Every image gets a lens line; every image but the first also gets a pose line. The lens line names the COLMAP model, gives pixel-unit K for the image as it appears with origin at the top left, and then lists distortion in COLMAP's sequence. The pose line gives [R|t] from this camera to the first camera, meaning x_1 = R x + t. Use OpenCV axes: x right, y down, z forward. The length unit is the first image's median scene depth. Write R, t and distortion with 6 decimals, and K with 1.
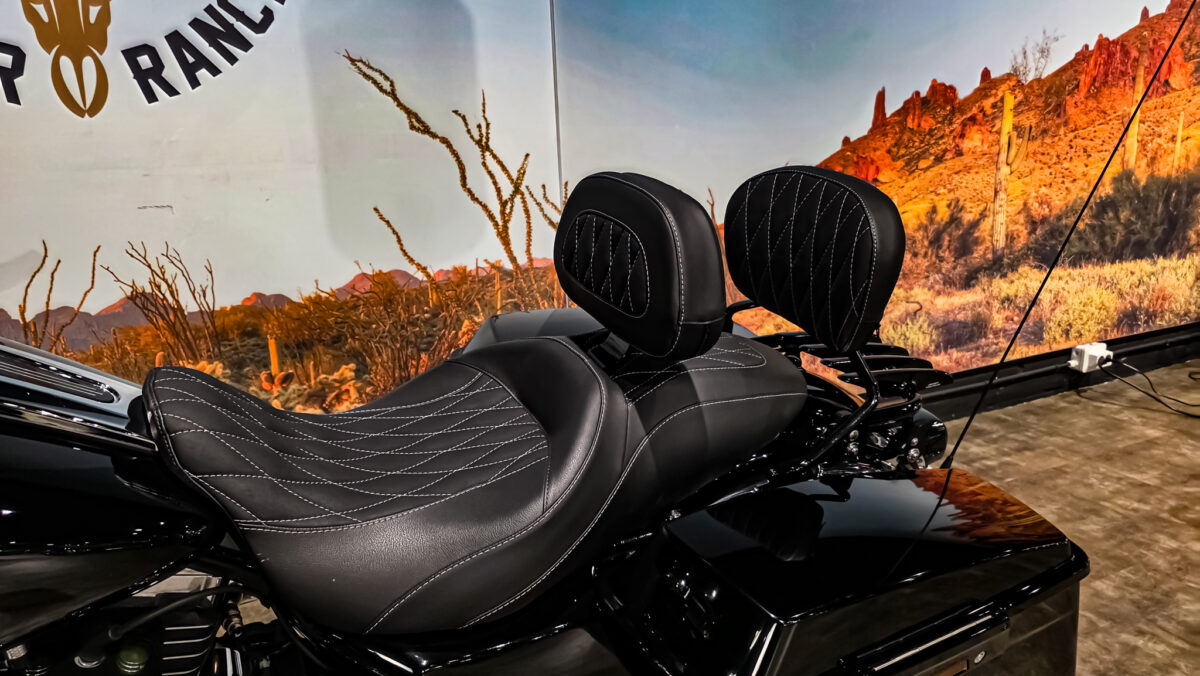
lens RADIAL K [[805.8, 0, 598.0], [0, 805.8, 344.3], [0, 0, 1]] dist [0.051073, -0.044958]
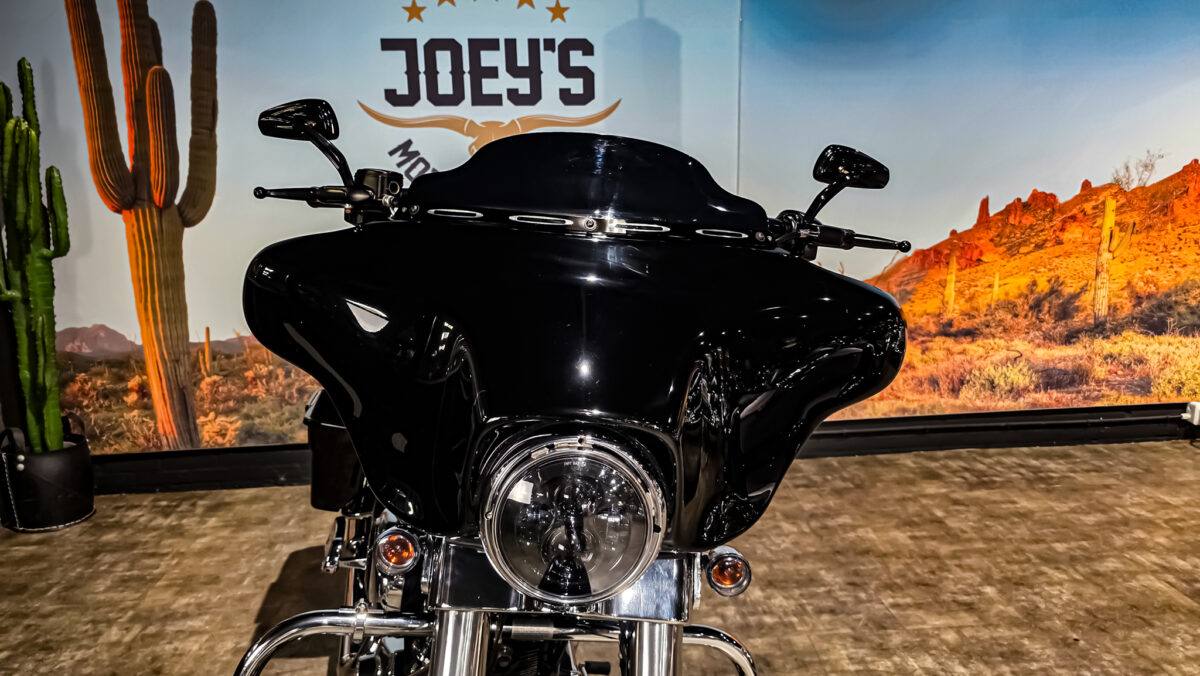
lens RADIAL K [[804.2, 0, 599.0], [0, 804.2, 343.5], [0, 0, 1]] dist [0.050076, -0.046846]
pose [[0.929437, 0.094521, -0.356669, 0.321784], [-0.102024, 0.994779, -0.002234, 0.012785], [0.354596, 0.038465, 0.934228, -0.691422]]
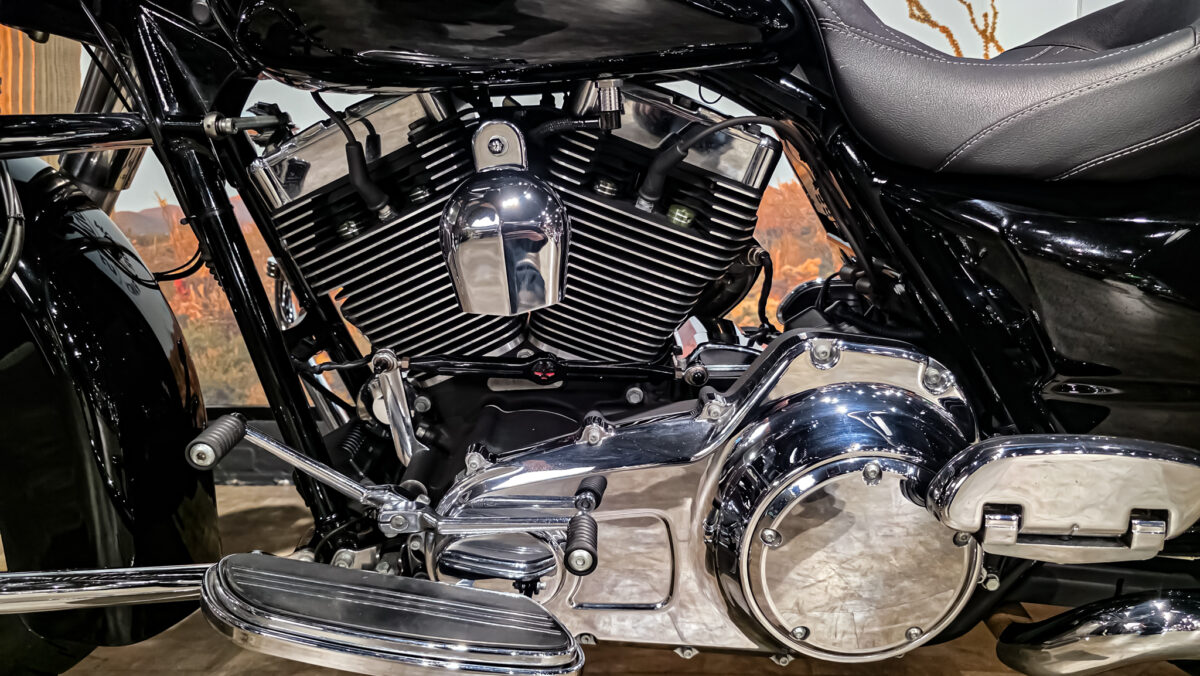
lens RADIAL K [[804.2, 0, 597.4], [0, 804.2, 339.4], [0, 0, 1]] dist [0.050076, -0.046846]
pose [[0.883240, 0.070175, -0.463641, -0.082225], [-0.144247, 0.981456, -0.126242, 0.278598], [0.446184, 0.178381, 0.876984, 0.053199]]
